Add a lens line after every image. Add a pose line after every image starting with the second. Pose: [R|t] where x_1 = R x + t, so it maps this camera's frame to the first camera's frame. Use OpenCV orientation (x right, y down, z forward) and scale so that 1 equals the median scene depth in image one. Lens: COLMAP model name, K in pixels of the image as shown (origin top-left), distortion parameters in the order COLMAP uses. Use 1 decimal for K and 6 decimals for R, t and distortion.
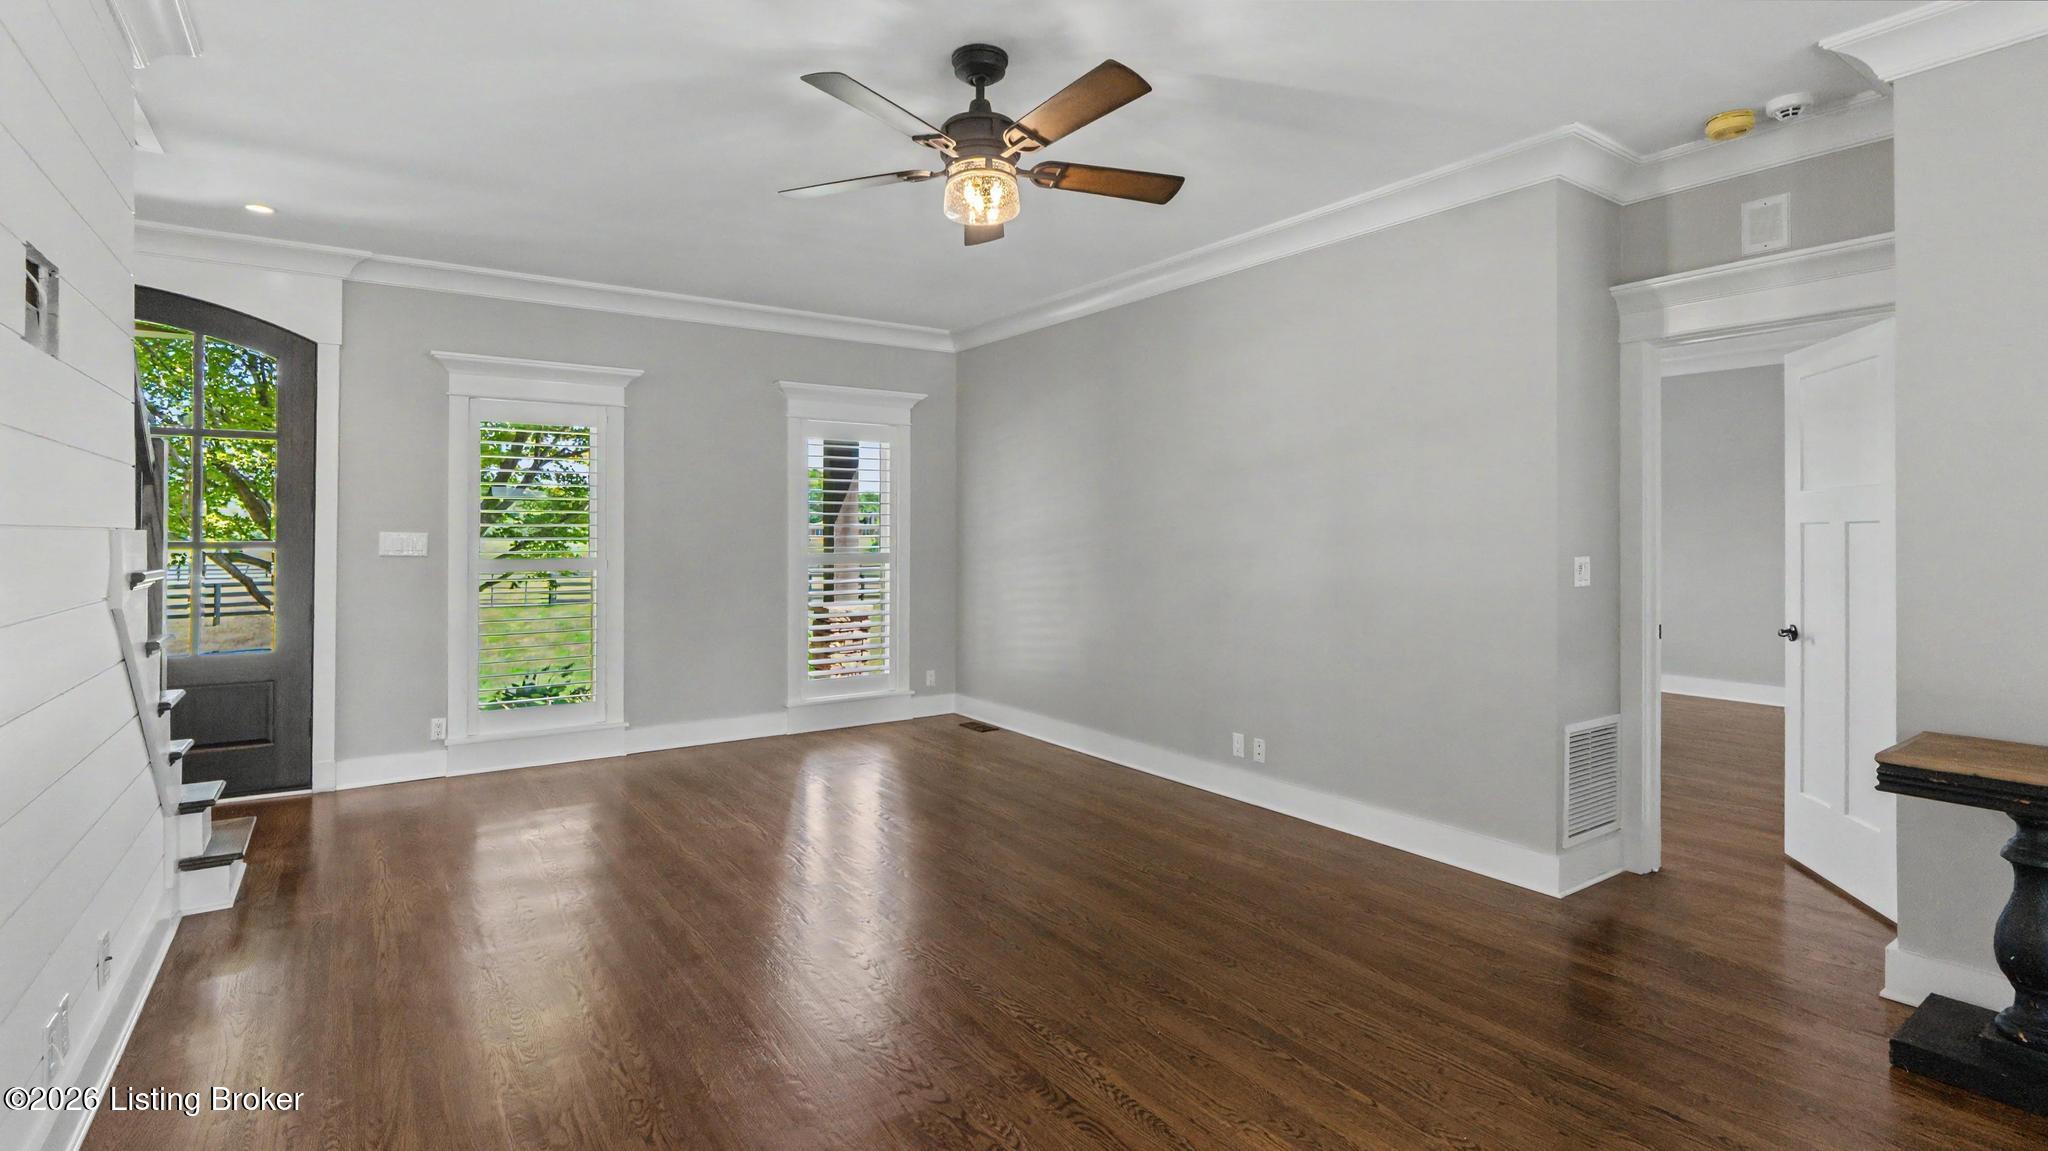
lens RADIAL K [[966.6, 0, 1014.5], [0, 966.6, 563.1], [0, 0, 1]] dist [0.001016, 0.000093]
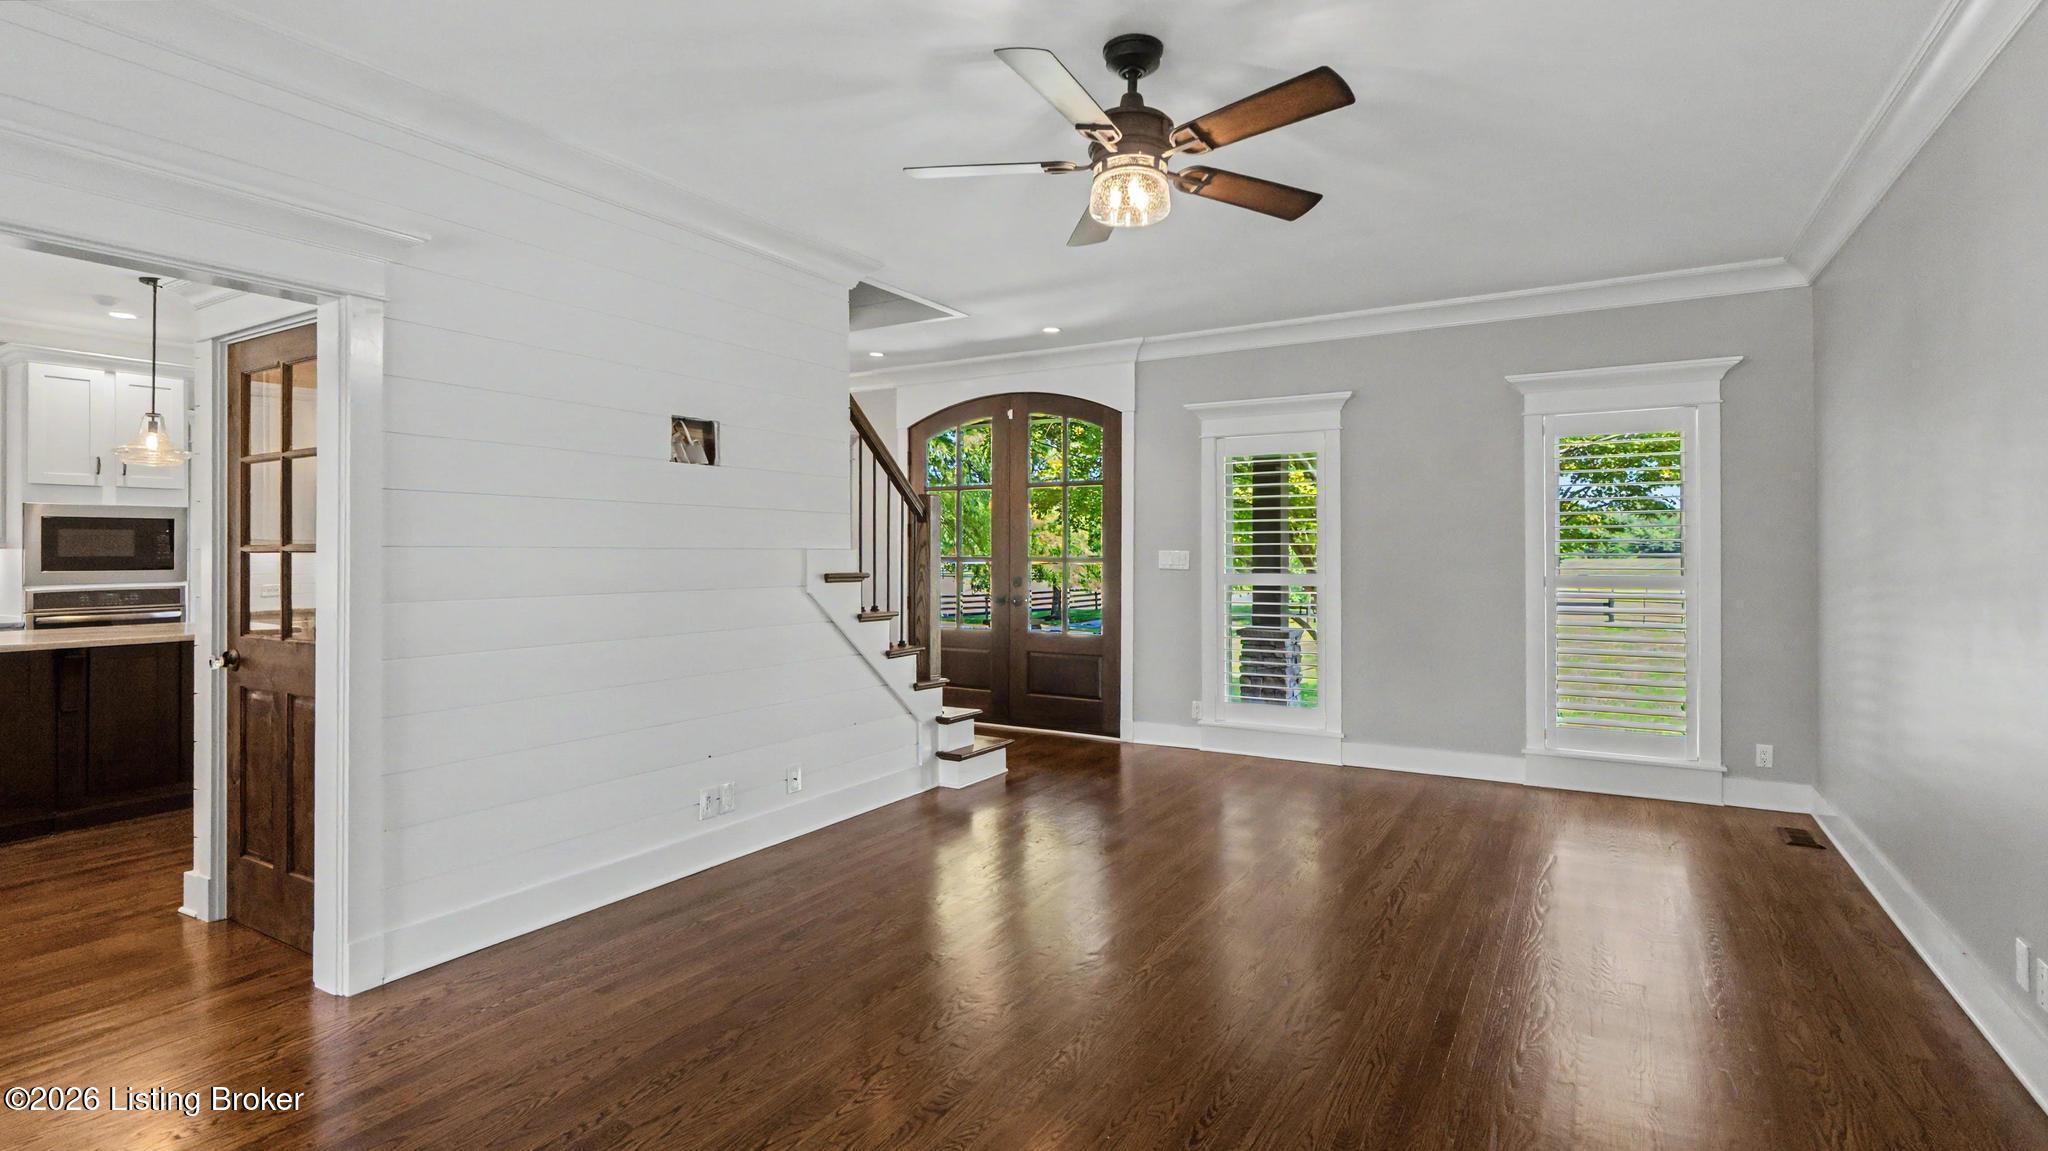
lens RADIAL K [[972.0, 0, 1024.0], [0, 972.0, 575.5], [0, 0, 1]] dist [-0.000644, -0.000078]
pose [[0.421118, 0.020865, -0.906766, 0.453457], [-0.026884, 0.999583, 0.010516, -0.007226], [0.906607, 0.019950, 0.421504, 0.290266]]
